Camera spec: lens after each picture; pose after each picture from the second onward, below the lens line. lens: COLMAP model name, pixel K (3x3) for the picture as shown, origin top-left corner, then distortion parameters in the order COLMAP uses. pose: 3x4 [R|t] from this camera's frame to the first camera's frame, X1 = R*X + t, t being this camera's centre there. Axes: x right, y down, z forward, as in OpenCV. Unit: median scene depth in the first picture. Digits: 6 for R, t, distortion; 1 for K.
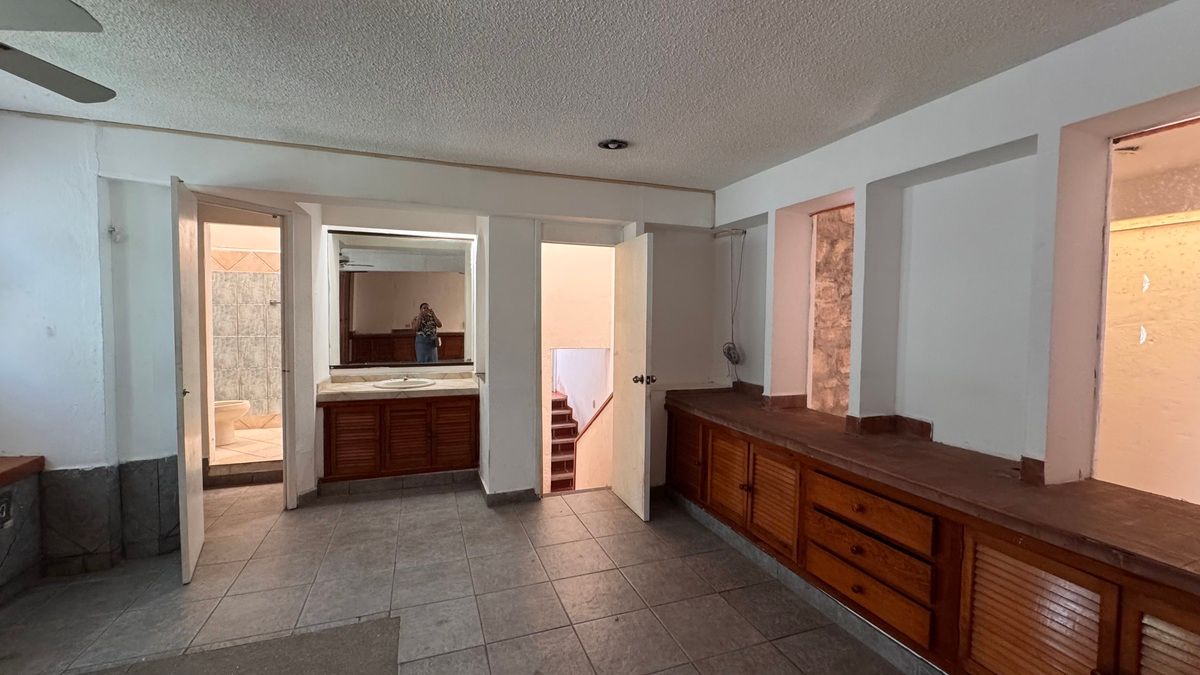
lens RADIAL K [[482.9, 0, 599.5], [0, 482.9, 337.2], [0, 0, 1]] dist [-0.003435, 0.000170]
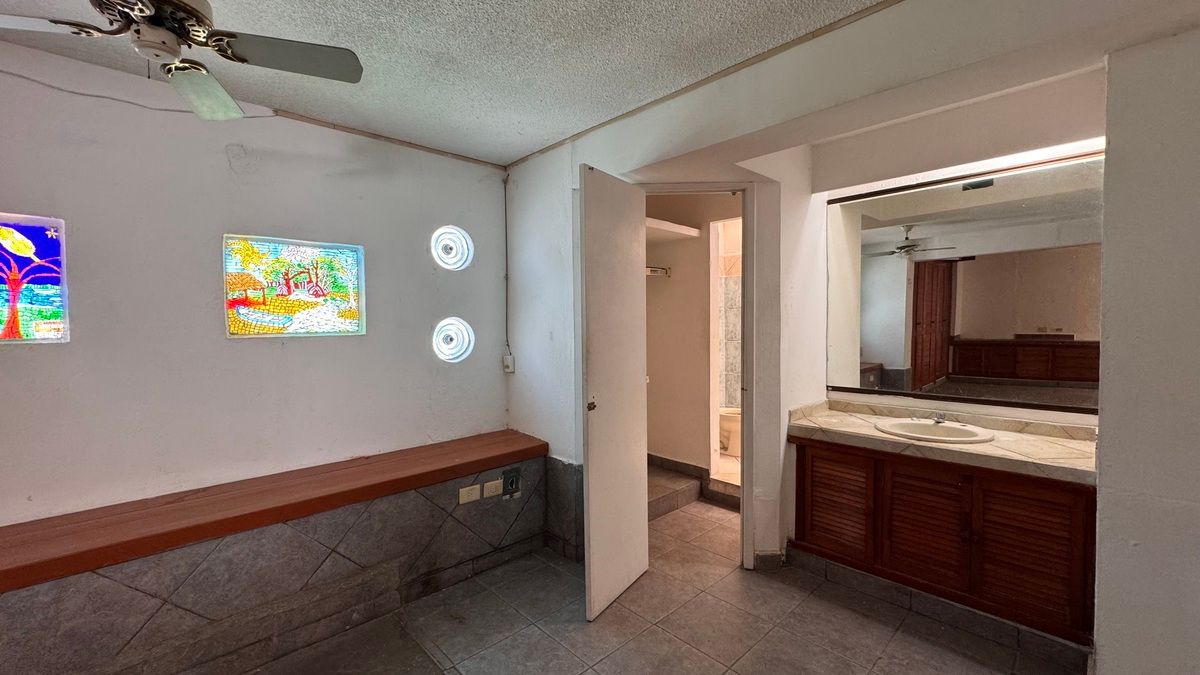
lens RADIAL K [[482.9, 0, 602.6], [0, 482.9, 335.3], [0, 0, 1]] dist [-0.003435, 0.000170]
pose [[0.392173, 0.016324, -0.919747, -0.023998], [-0.023179, 0.999700, 0.007860, -0.016727], [0.919600, 0.018236, 0.392434, 0.449158]]
